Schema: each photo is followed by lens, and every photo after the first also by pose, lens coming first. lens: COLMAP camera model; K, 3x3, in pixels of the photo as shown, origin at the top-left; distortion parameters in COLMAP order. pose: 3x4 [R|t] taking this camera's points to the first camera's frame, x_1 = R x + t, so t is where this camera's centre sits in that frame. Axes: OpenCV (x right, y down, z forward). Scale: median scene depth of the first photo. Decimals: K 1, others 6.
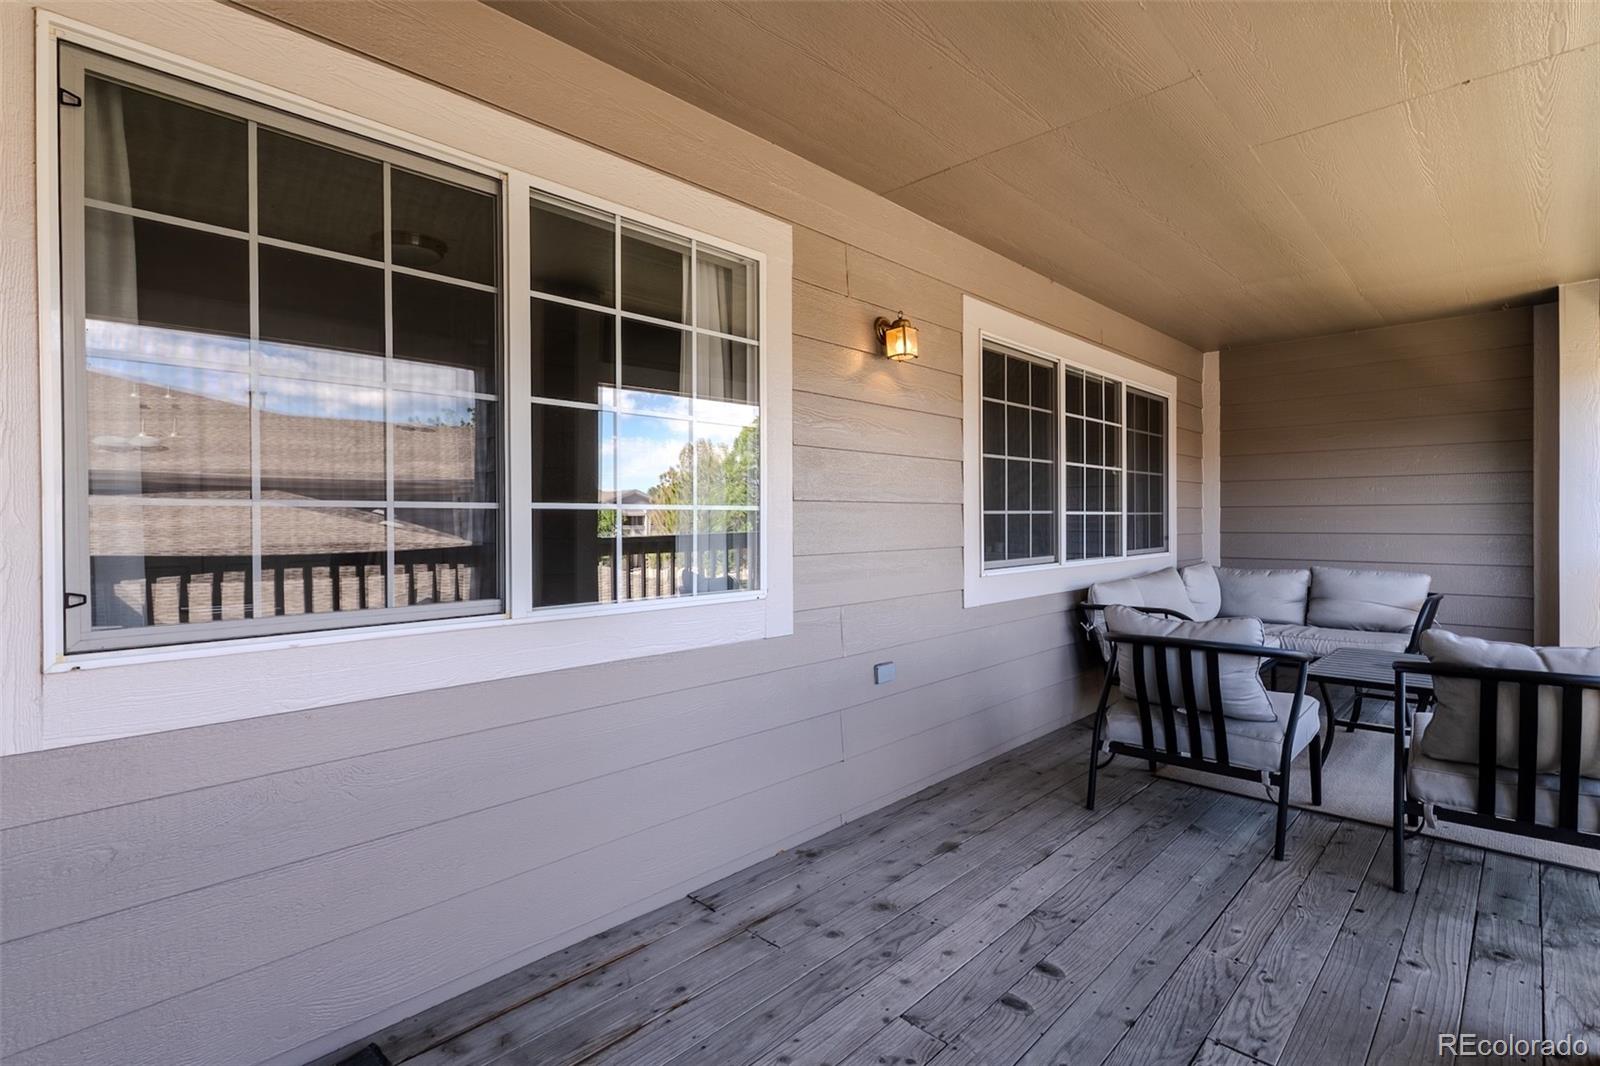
lens RADIAL K [[766.1, 0, 792.3], [0, 766.1, 526.6], [0, 0, 1]] dist [0.003867, -0.000955]
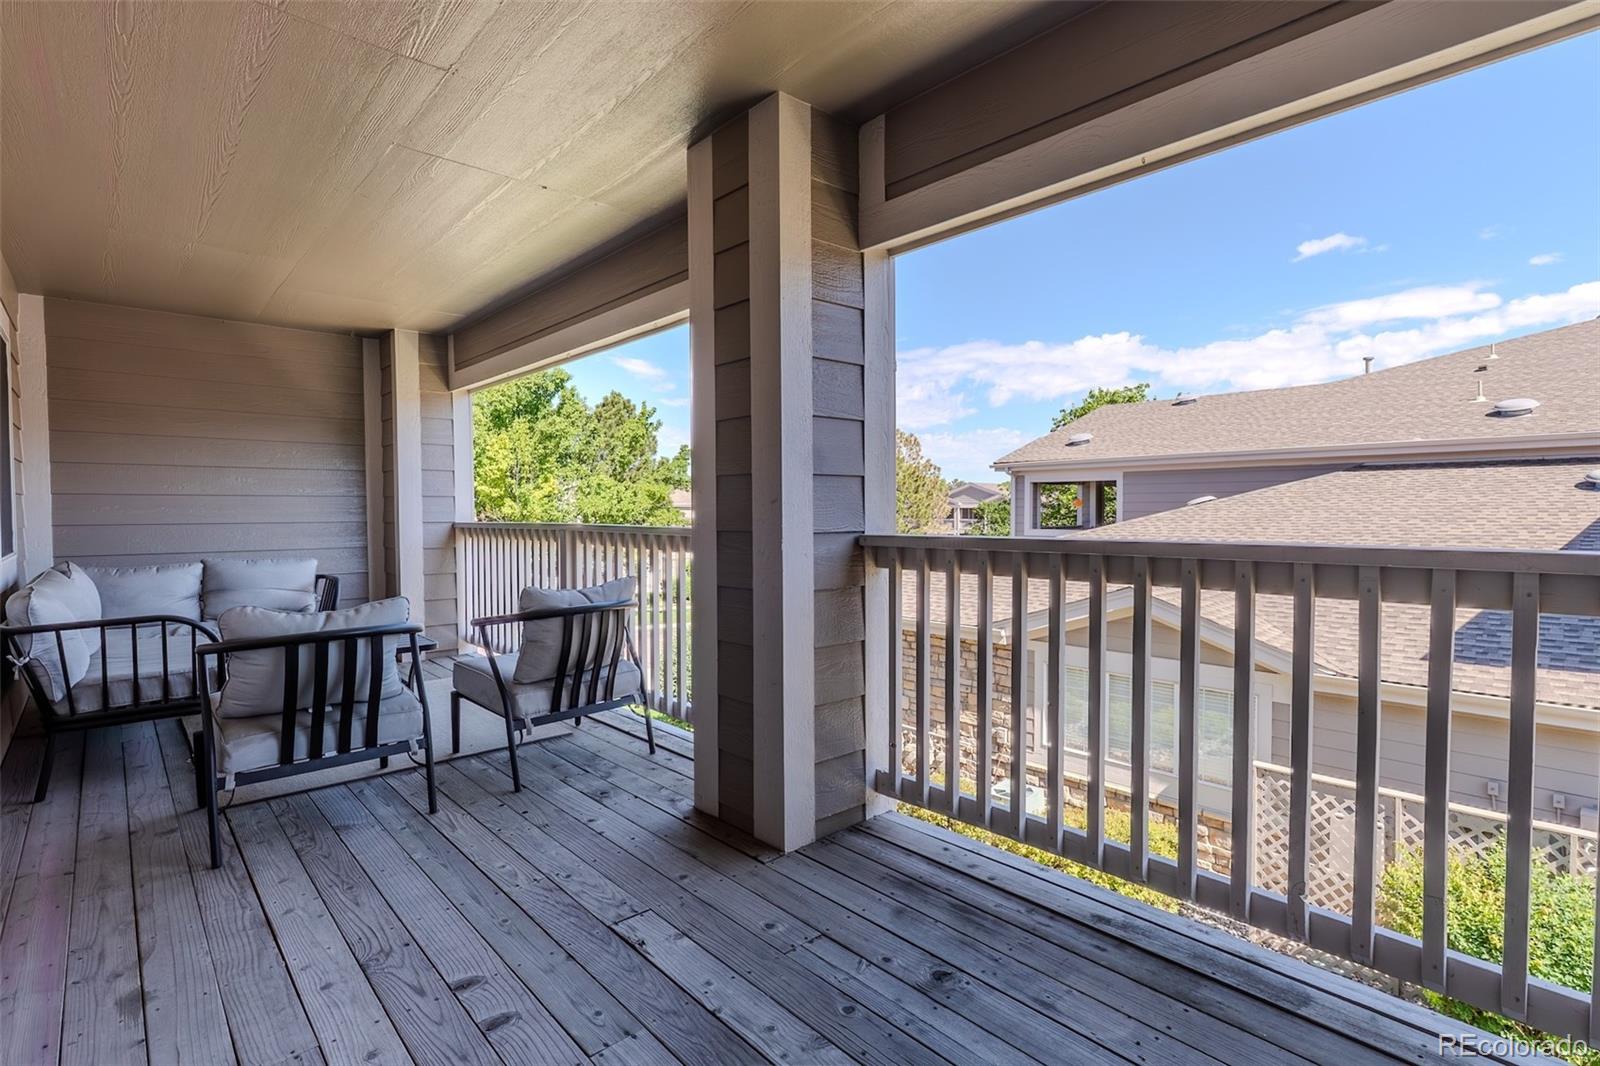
lens RADIAL K [[766.1, 0, 791.3], [0, 766.1, 532.4], [0, 0, 1]] dist [0.003867, -0.000955]
pose [[0.063902, -0.025101, 0.997640, -0.401996], [0.012758, 0.999622, 0.024333, 0.010938], [-0.997875, 0.011173, 0.064199, 0.395409]]
